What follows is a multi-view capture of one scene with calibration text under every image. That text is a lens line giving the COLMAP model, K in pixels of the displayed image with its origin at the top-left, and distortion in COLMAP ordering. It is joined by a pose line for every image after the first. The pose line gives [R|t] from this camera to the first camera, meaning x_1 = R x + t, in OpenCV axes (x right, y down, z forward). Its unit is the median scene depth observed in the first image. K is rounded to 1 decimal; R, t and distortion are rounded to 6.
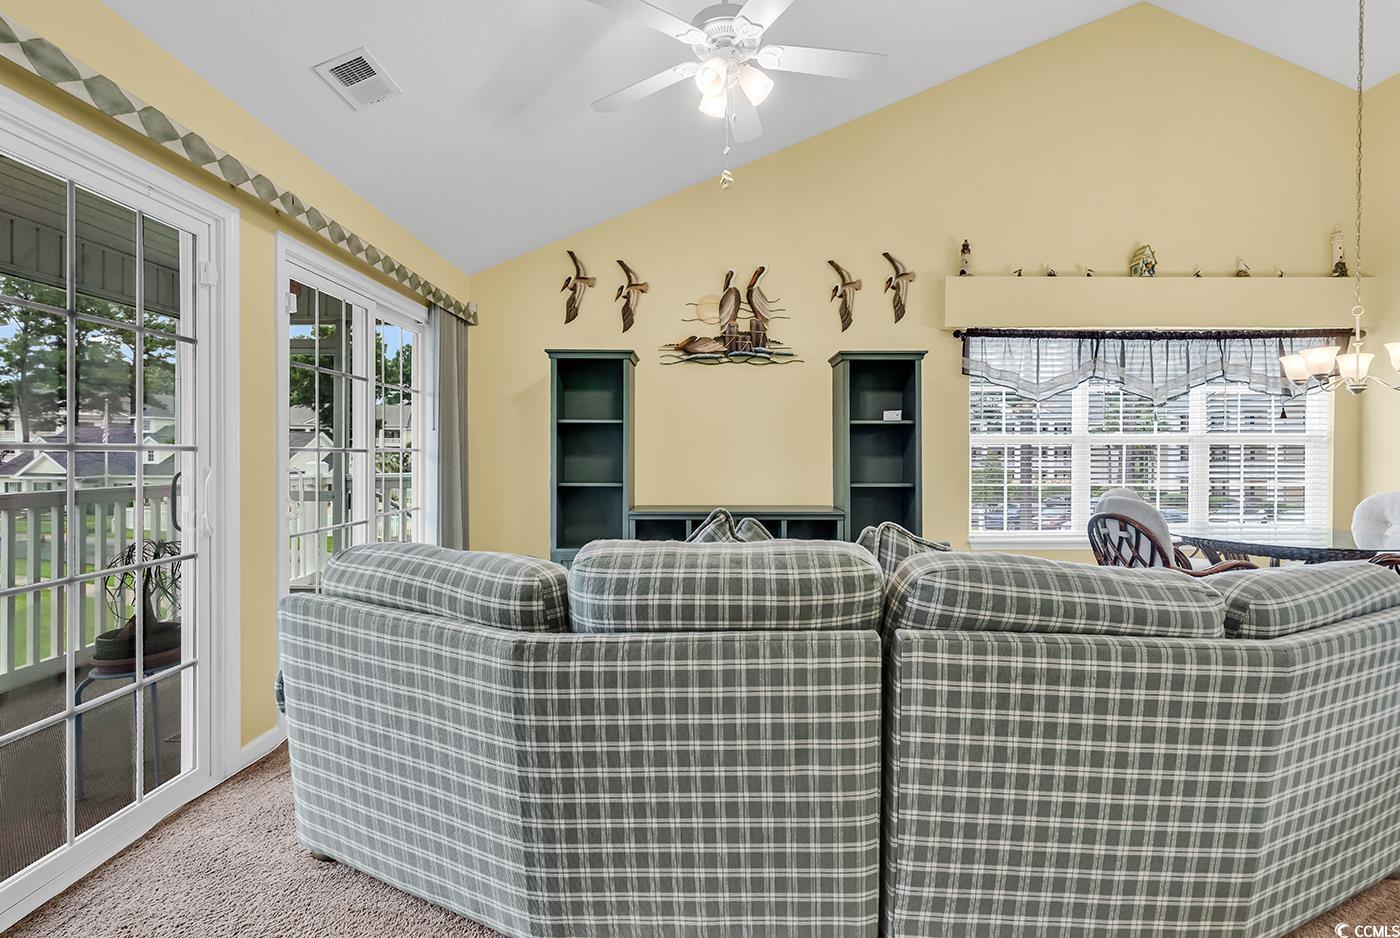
lens RADIAL K [[647.7, 0, 702.1], [0, 647.7, 459.0], [0, 0, 1]] dist [-0.001530, -0.000452]
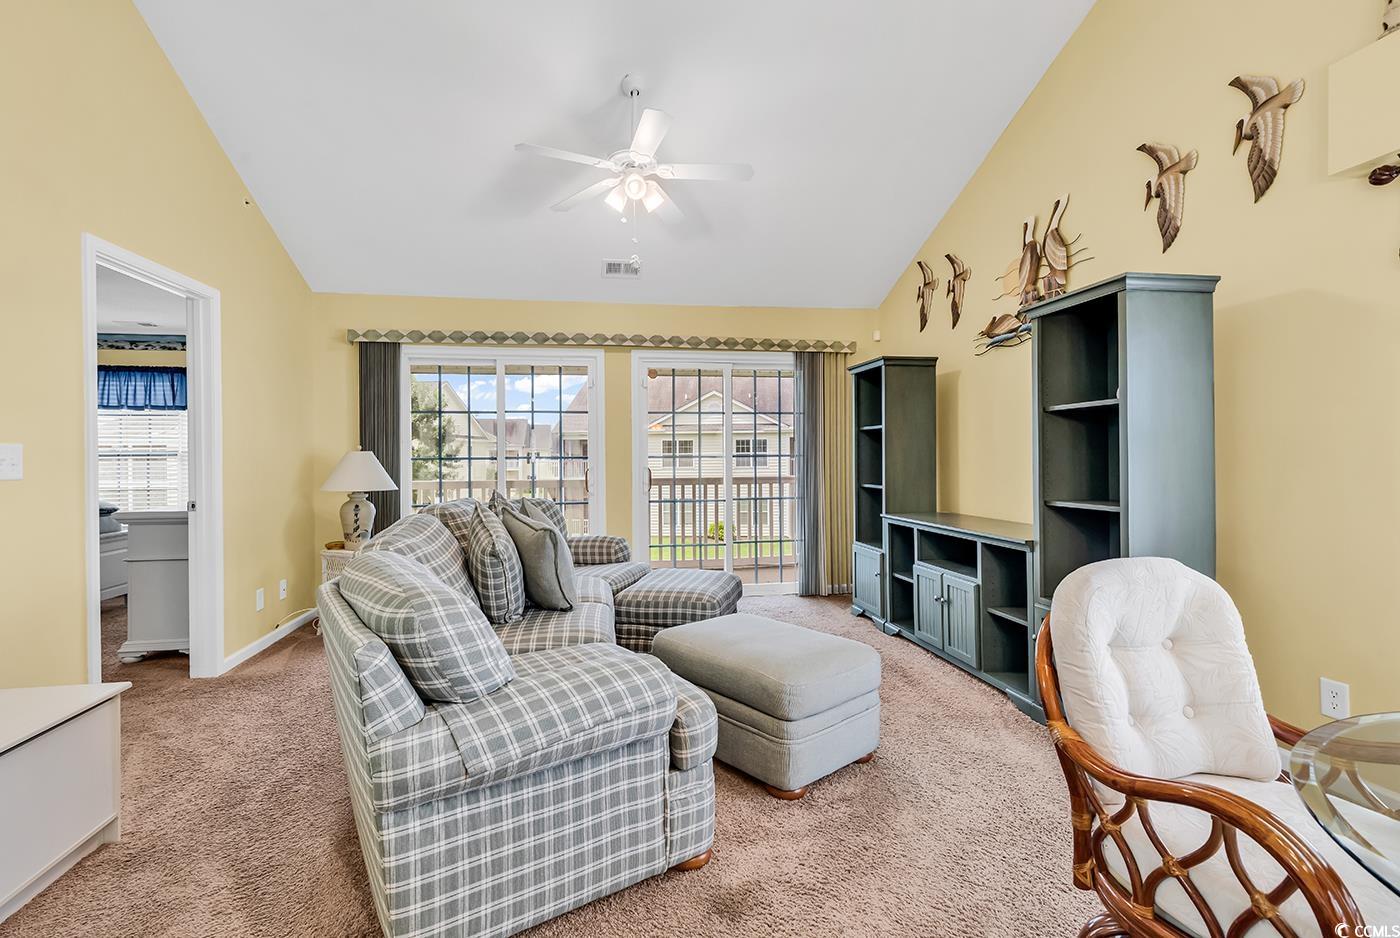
lens RADIAL K [[627.3, 0, 700.5], [0, 627.3, 455.2], [0, 0, 1]] dist [0.010366, -0.000371]
pose [[0.179031, -0.006765, -0.983820, 0.720589], [0.006423, 0.999963, -0.005707, -0.006850], [0.983823, -0.005298, 0.179067, 0.470406]]
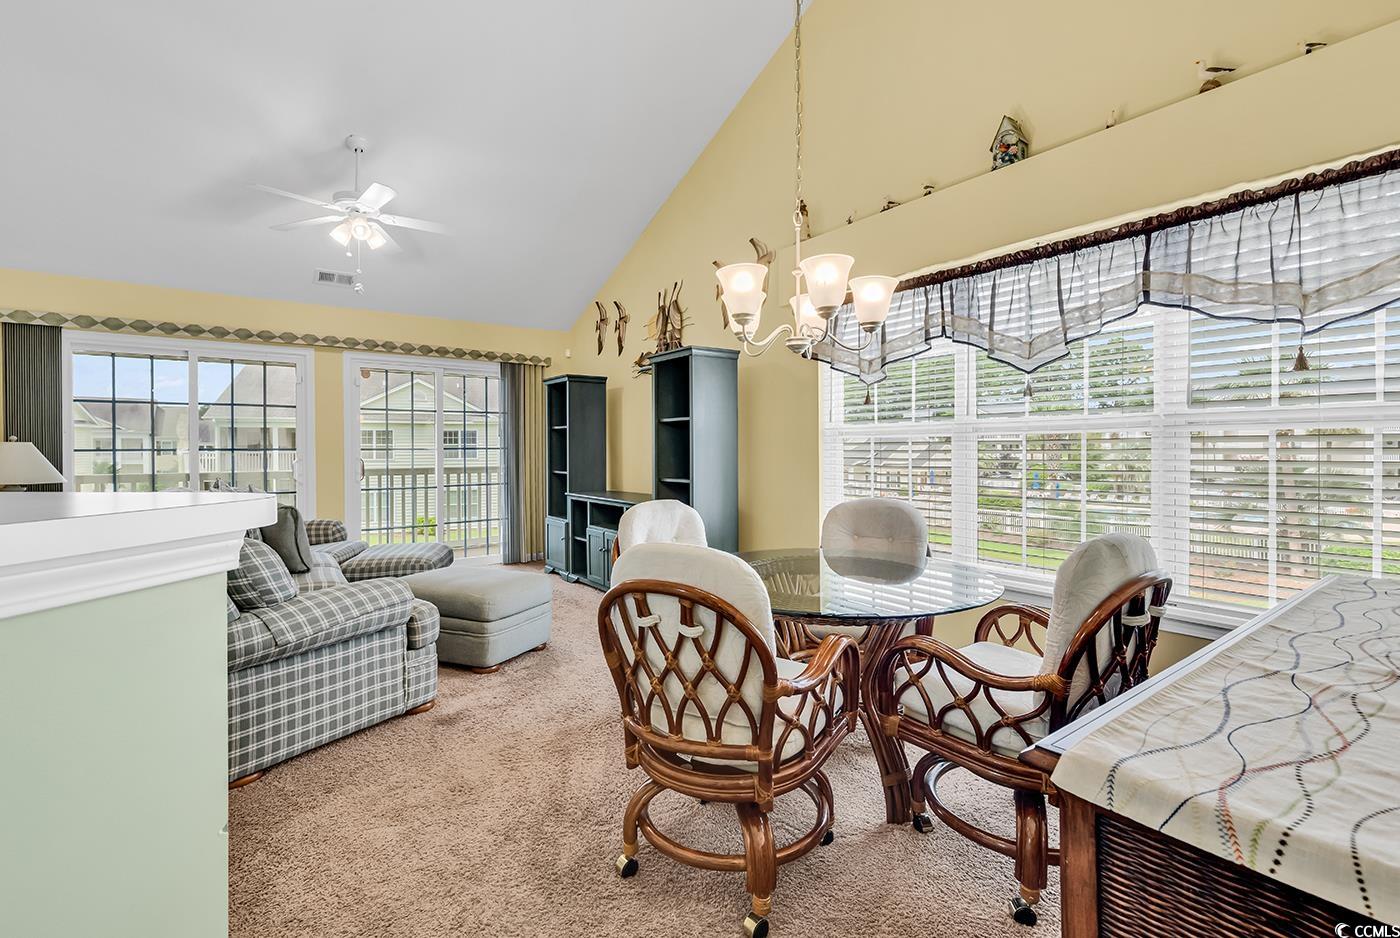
lens RADIAL K [[627.3, 0, 700.5], [0, 627.3, 455.2], [0, 0, 1]] dist [0.010366, -0.000371]
pose [[0.587109, 0.006489, -0.809482, 0.997192], [0.002590, 0.999948, 0.009894, -0.009095], [0.809504, -0.007906, 0.587061, 0.392922]]
